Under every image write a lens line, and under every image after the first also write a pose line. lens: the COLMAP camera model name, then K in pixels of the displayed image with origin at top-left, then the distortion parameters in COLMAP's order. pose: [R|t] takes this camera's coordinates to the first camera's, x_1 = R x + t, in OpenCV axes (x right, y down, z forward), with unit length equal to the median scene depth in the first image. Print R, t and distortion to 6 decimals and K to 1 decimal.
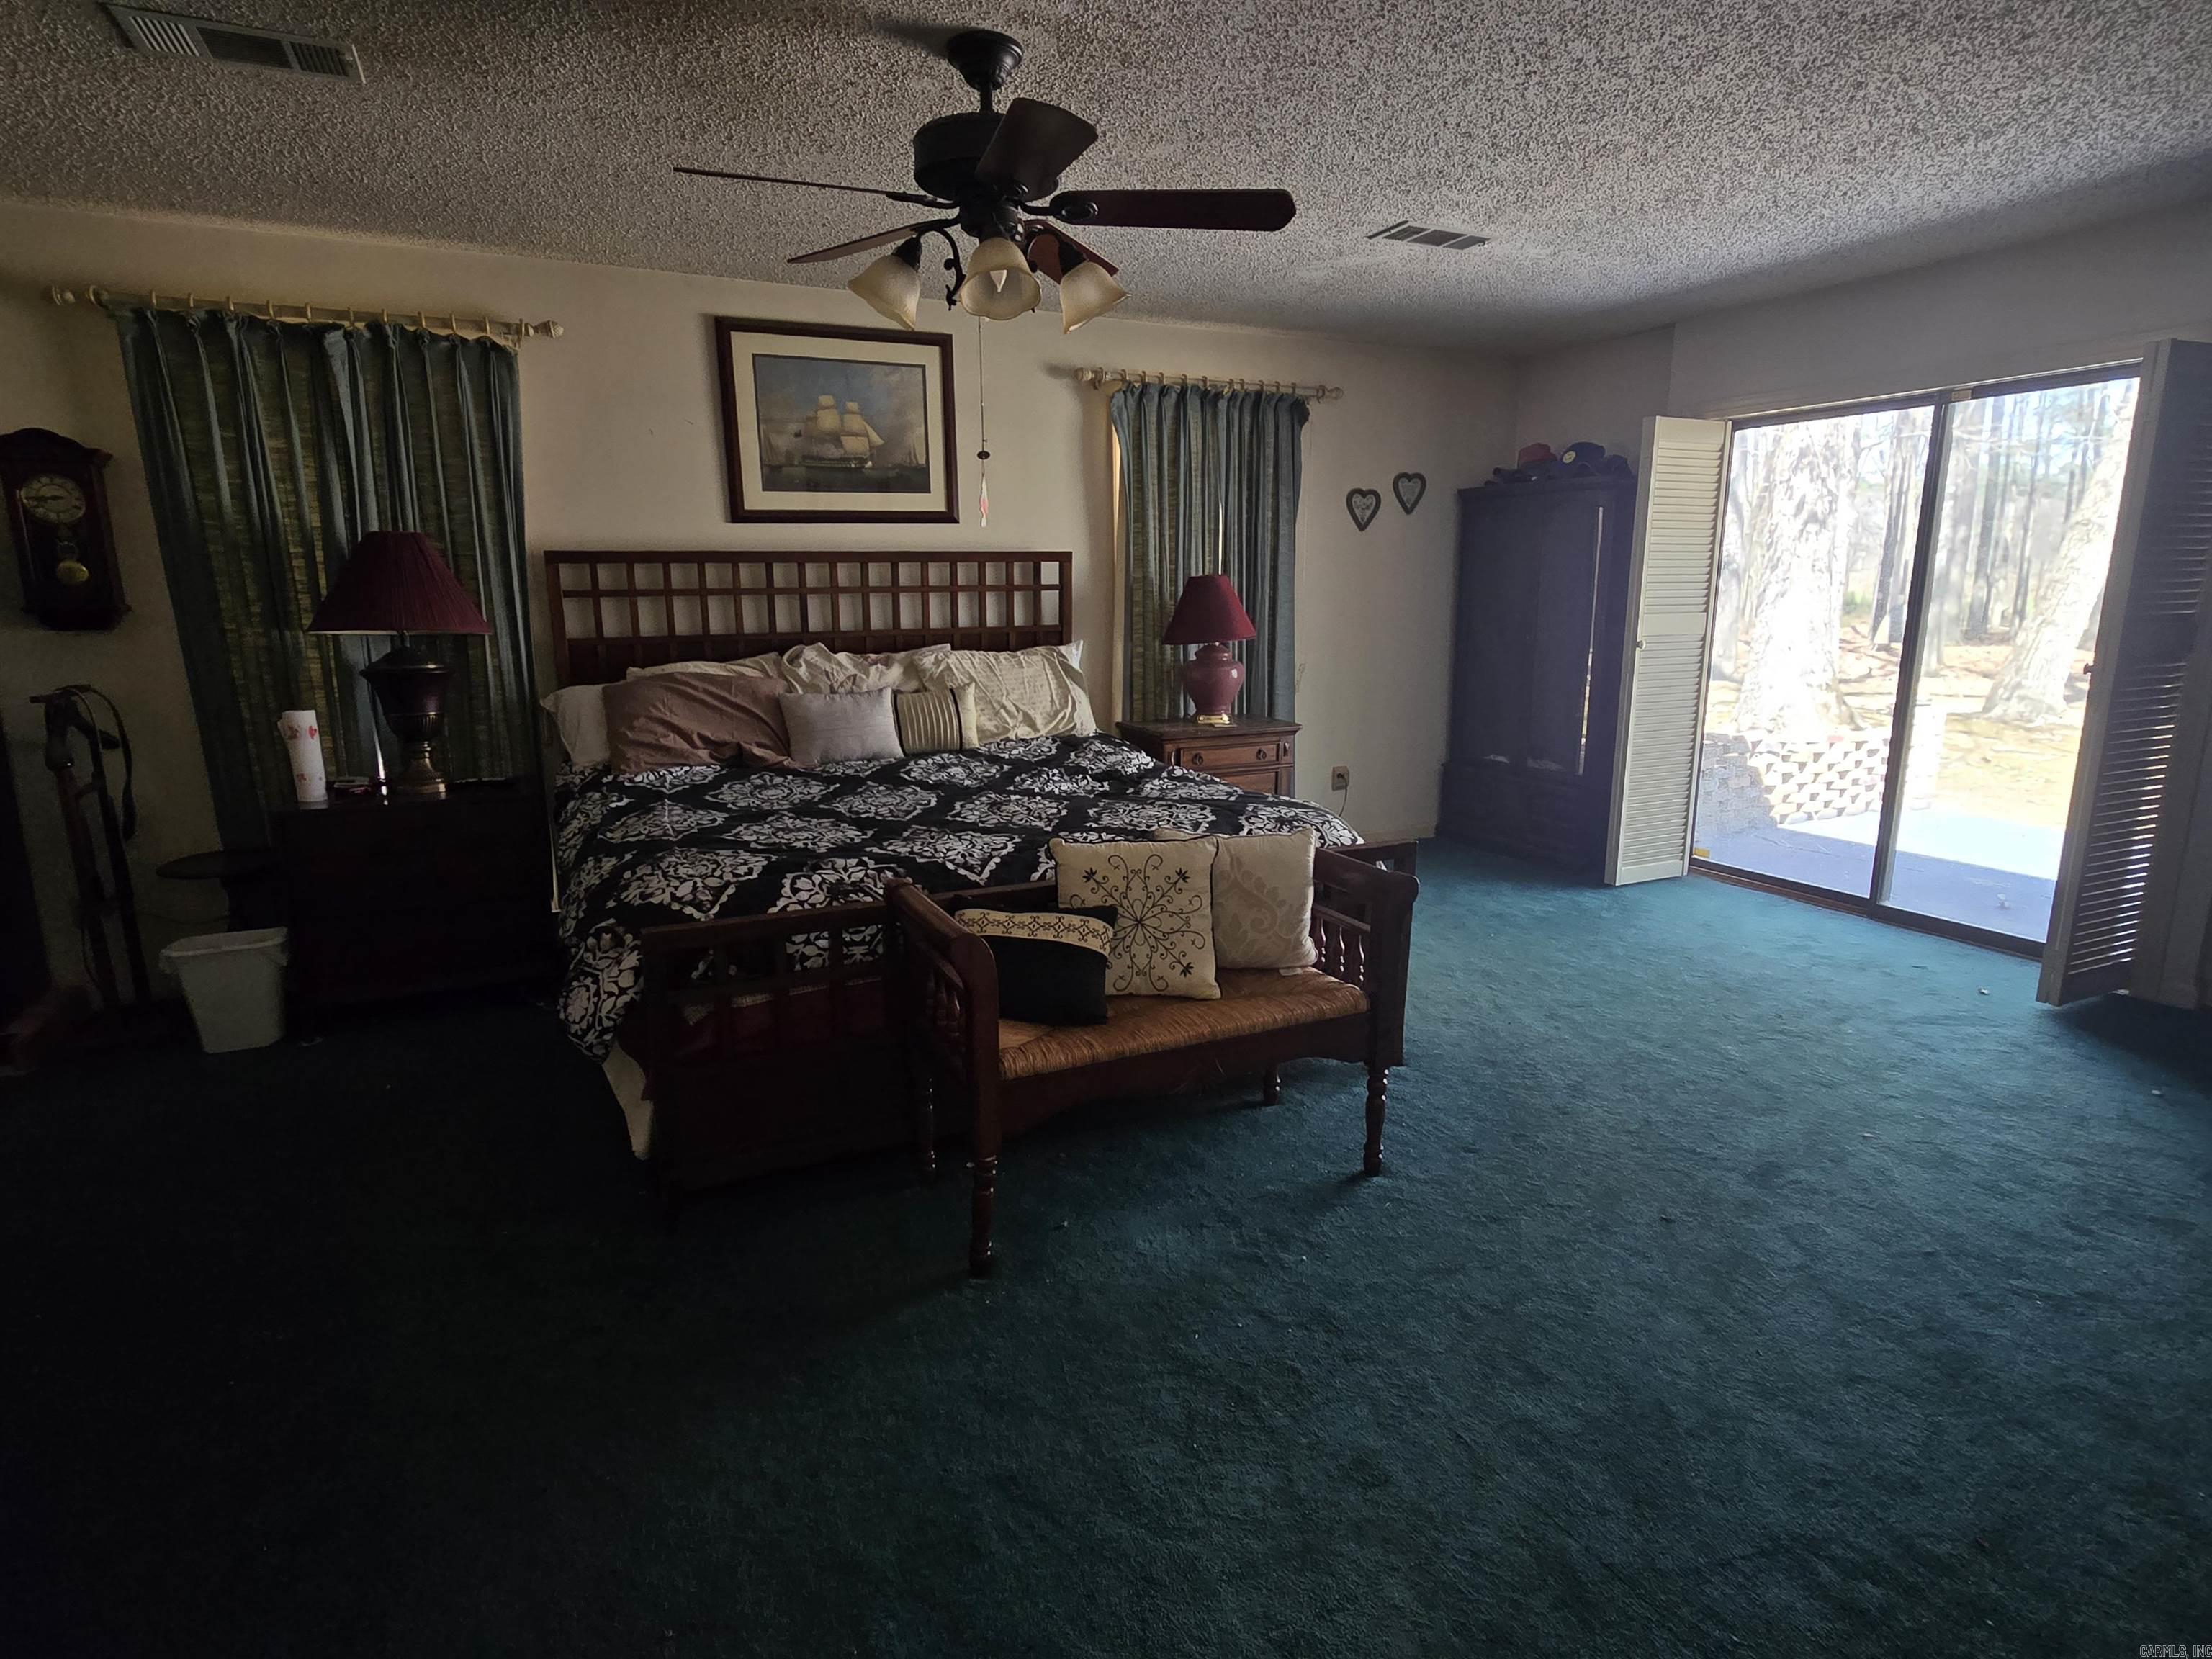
lens RADIAL K [[1160.1, 0, 1091.2], [0, 1160.1, 812.3], [0, 0, 1]] dist [-0.000448, 0.003496]
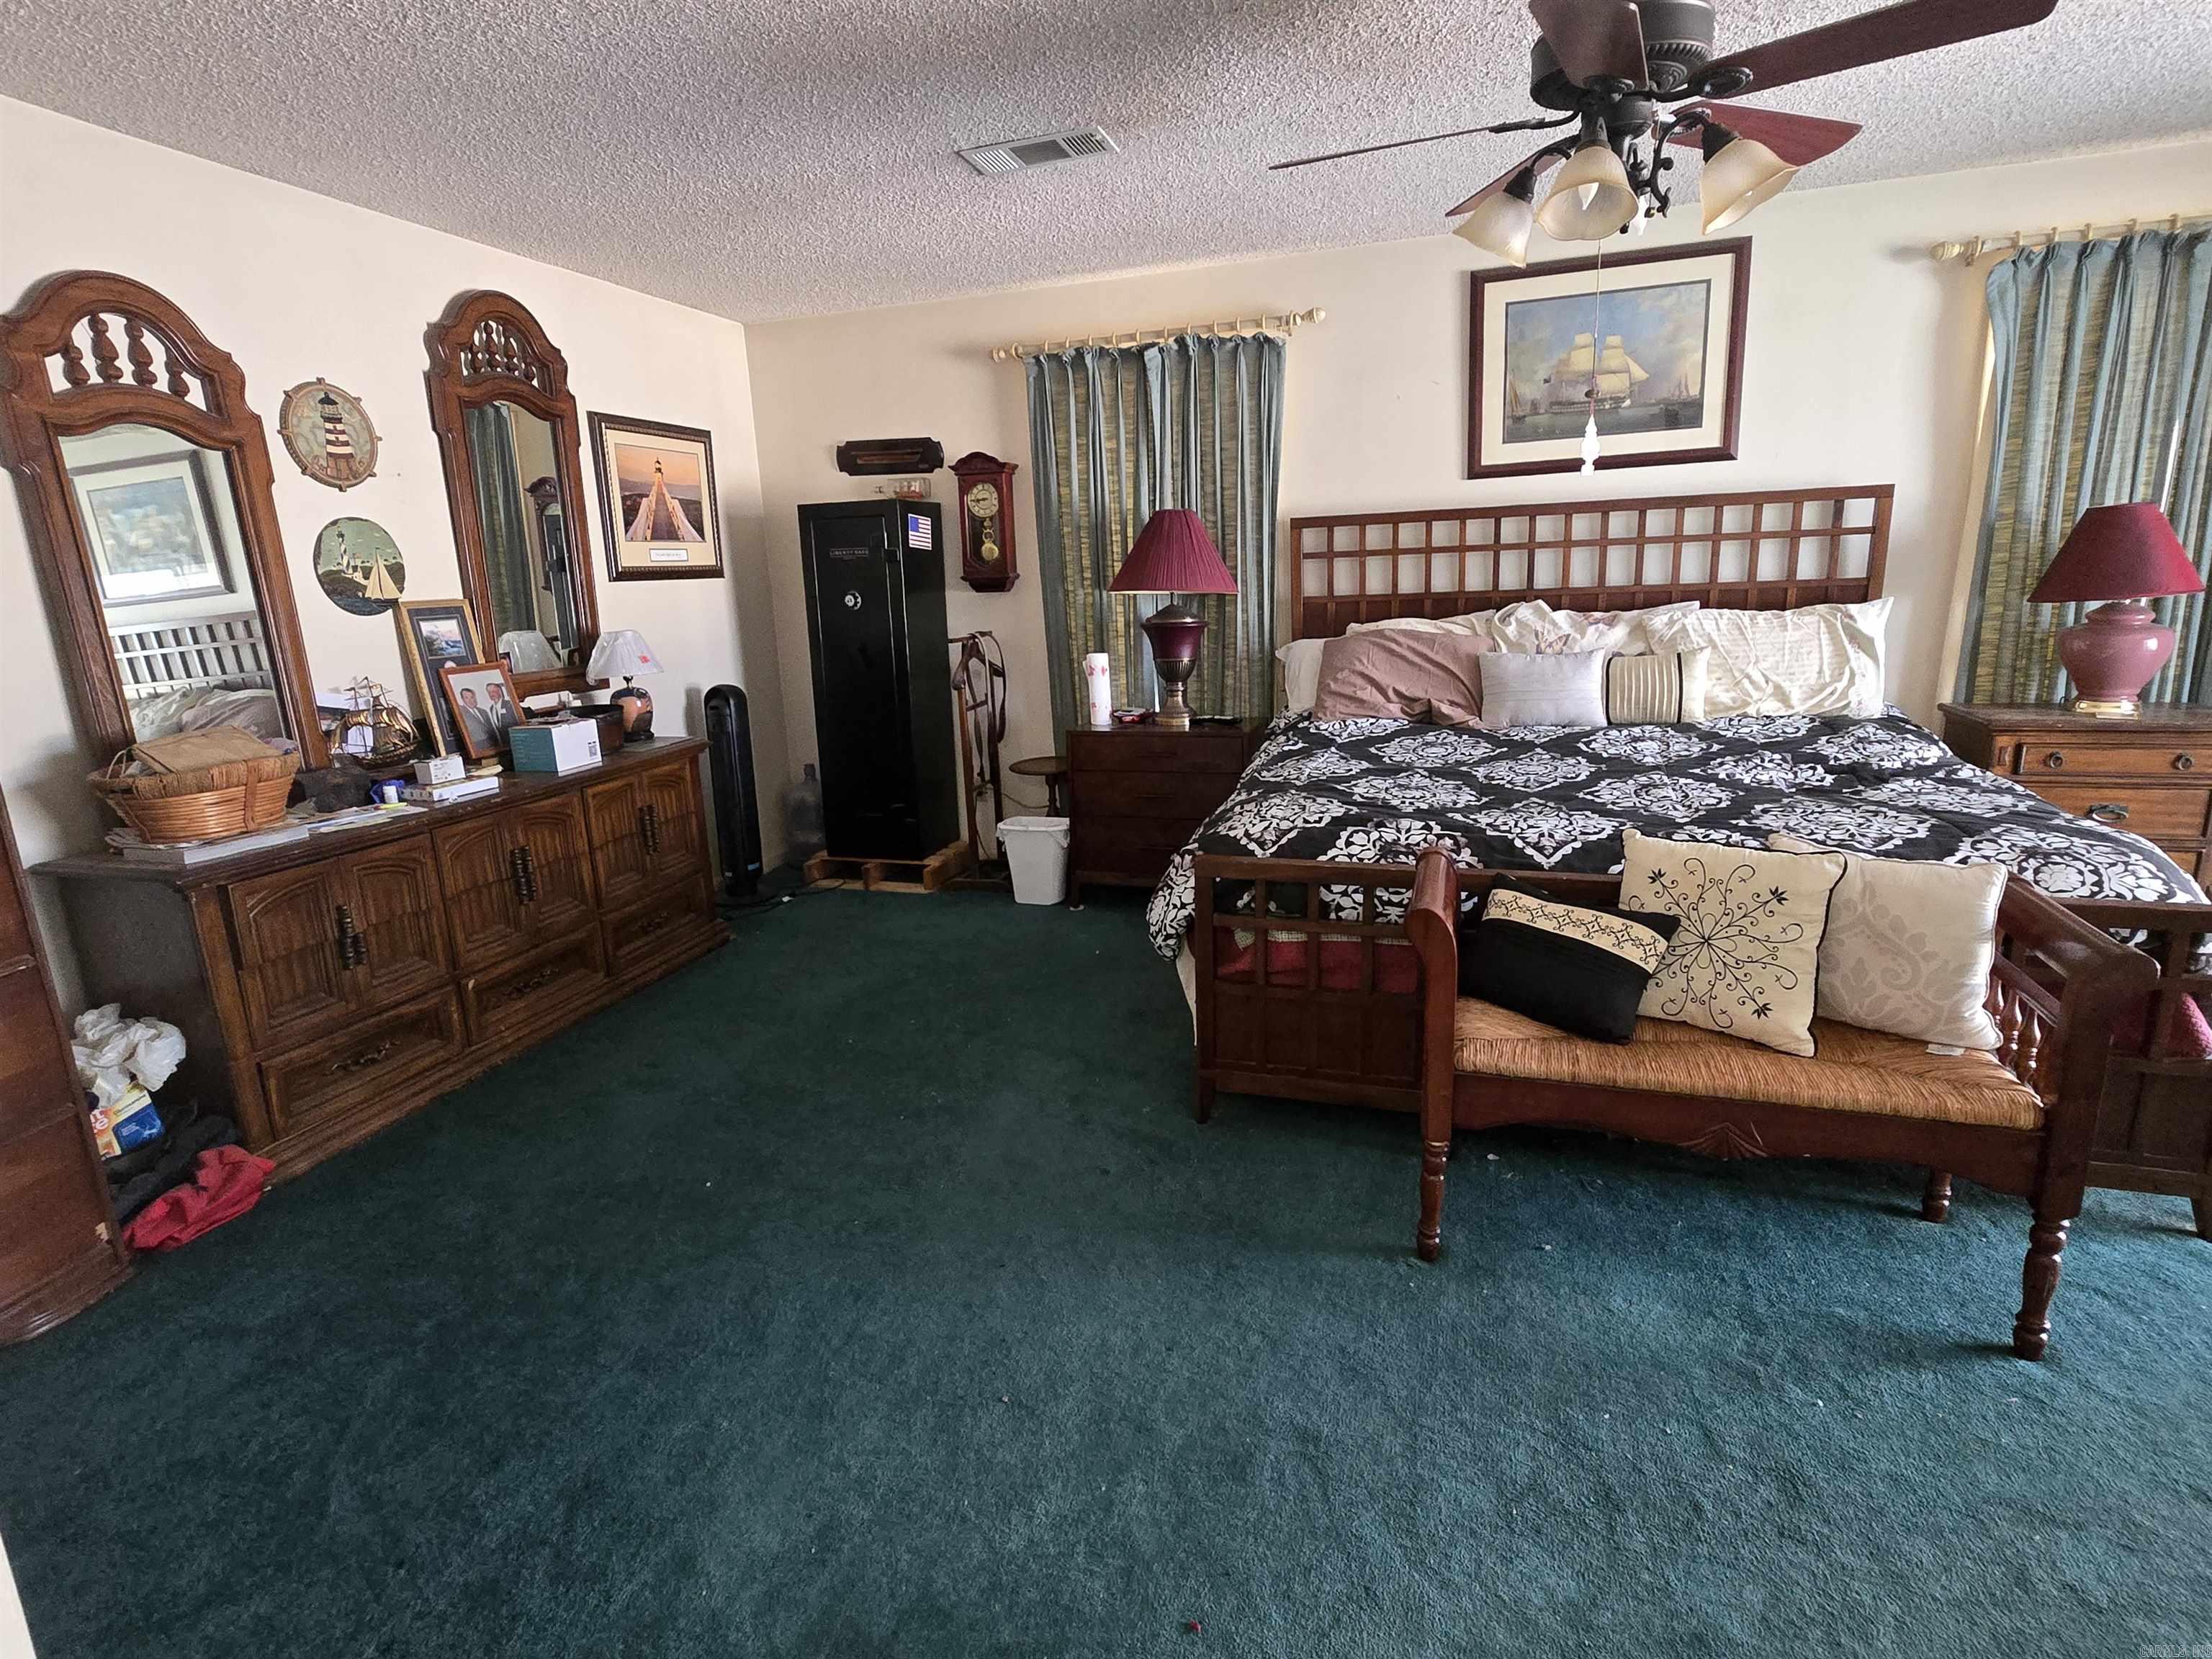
lens RADIAL K [[1160.1, 0, 1091.2], [0, 1160.1, 812.3], [0, 0, 1]] dist [-0.000448, 0.003496]
pose [[0.713719, 0.127214, -0.688783, 0.215630], [-0.098591, 0.991824, 0.081023, -0.016097], [0.693458, 0.010080, 0.720426, 0.064981]]
